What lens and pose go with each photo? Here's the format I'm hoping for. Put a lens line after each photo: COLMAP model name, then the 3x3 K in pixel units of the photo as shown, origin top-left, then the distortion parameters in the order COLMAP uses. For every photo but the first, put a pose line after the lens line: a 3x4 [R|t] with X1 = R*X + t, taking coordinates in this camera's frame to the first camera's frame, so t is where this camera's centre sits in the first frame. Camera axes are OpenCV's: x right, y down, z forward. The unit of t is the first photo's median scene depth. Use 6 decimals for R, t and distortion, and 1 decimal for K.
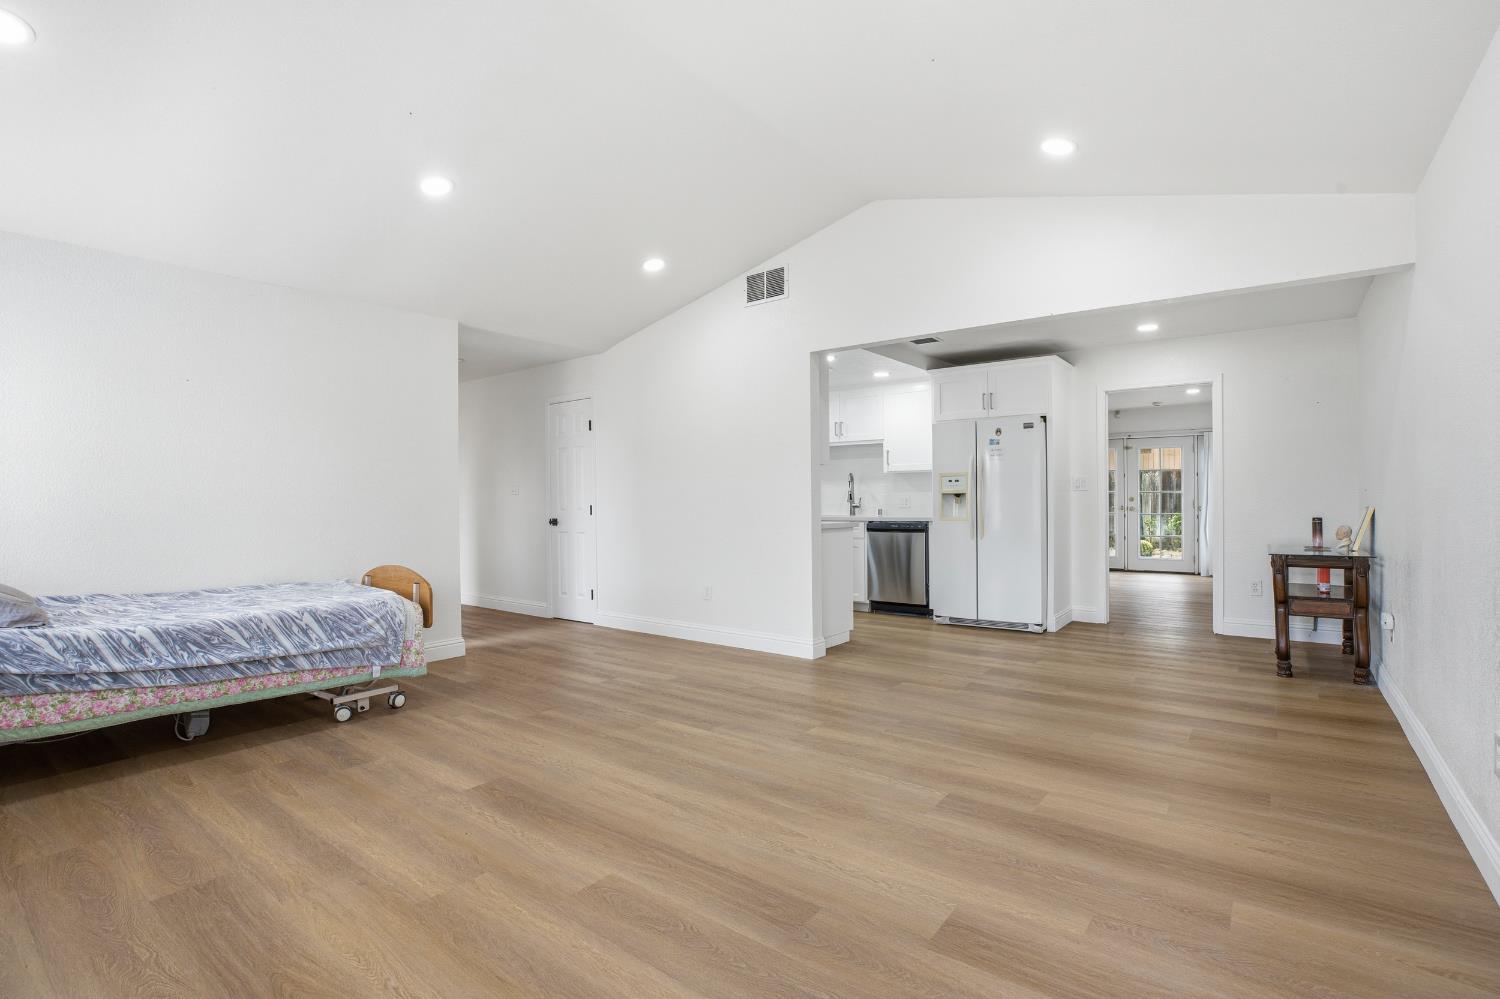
lens RADIAL K [[691.7, 0, 756.9], [0, 691.7, 500.5], [0, 0, 1]] dist [-0.002055, -0.000046]
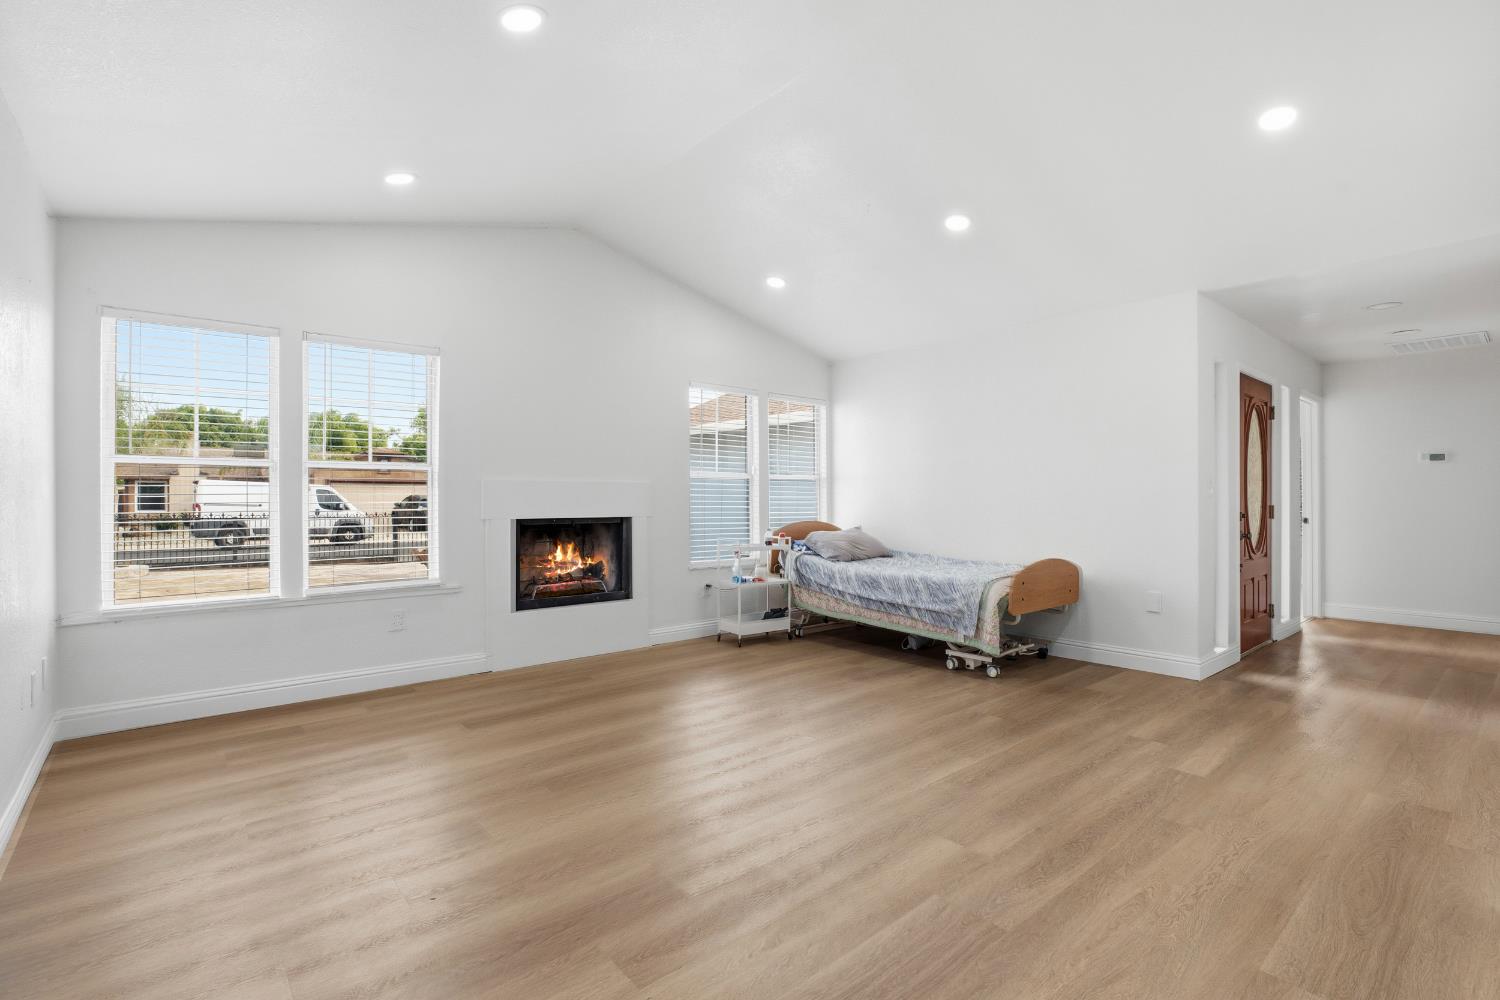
lens RADIAL K [[691.7, 0, 755.0], [0, 691.7, 501.1], [0, 0, 1]] dist [-0.002055, -0.000046]
pose [[-0.225868, -0.000125, -0.974158, 0.809498], [0.003164, 0.999995, -0.000862, 0.004394], [0.974153, -0.003277, -0.225866, 1.016777]]
